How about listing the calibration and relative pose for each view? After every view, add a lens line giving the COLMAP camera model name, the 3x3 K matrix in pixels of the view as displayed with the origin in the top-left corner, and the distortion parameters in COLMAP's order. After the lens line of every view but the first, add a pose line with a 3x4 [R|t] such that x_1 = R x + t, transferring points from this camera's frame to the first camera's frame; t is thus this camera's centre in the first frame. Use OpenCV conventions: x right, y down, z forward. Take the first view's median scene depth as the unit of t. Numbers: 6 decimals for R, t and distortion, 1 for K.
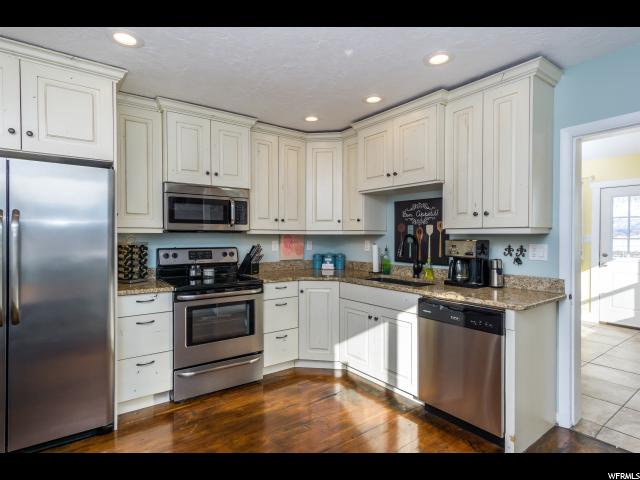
lens RADIAL K [[346.2, 0, 320.7], [0, 346.2, 239.9], [0, 0, 1]] dist [0.005470, -0.002362]
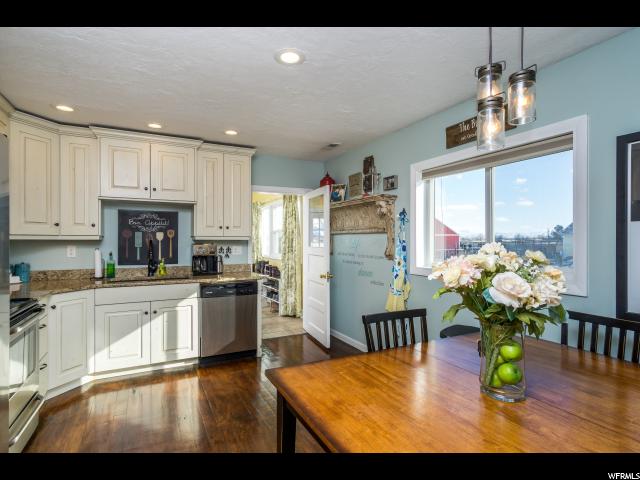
lens RADIAL K [[346.2, 0, 321.3], [0, 346.2, 240.9], [0, 0, 1]] dist [0.005470, -0.002362]
pose [[0.155415, -0.002962, 0.987845, -0.794930], [0.011596, 0.999932, 0.001174, -0.006590], [-0.987781, 0.011273, 0.155439, 0.225028]]
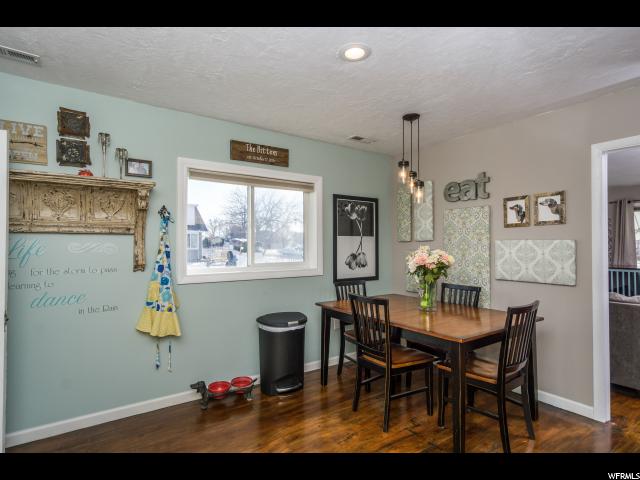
lens RADIAL K [[346.2, 0, 319.4], [0, 346.2, 243.2], [0, 0, 1]] dist [0.005470, -0.002362]
pose [[-0.999692, -0.002485, 0.024676, -0.090826], [-0.002401, 0.999991, 0.003439, -0.012677], [-0.024684, 0.003379, -0.999690, 1.031510]]
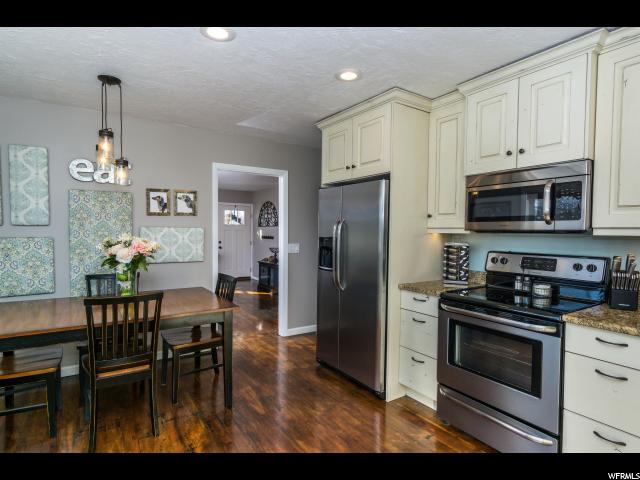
lens RADIAL K [[346.2, 0, 322.9], [0, 346.2, 242.2], [0, 0, 1]] dist [0.005470, -0.002362]
pose [[-0.059692, 0.026326, -0.997870, 0.440081], [-0.021727, 0.999381, 0.027665, -0.013410], [0.997980, 0.023332, -0.059083, 0.643883]]
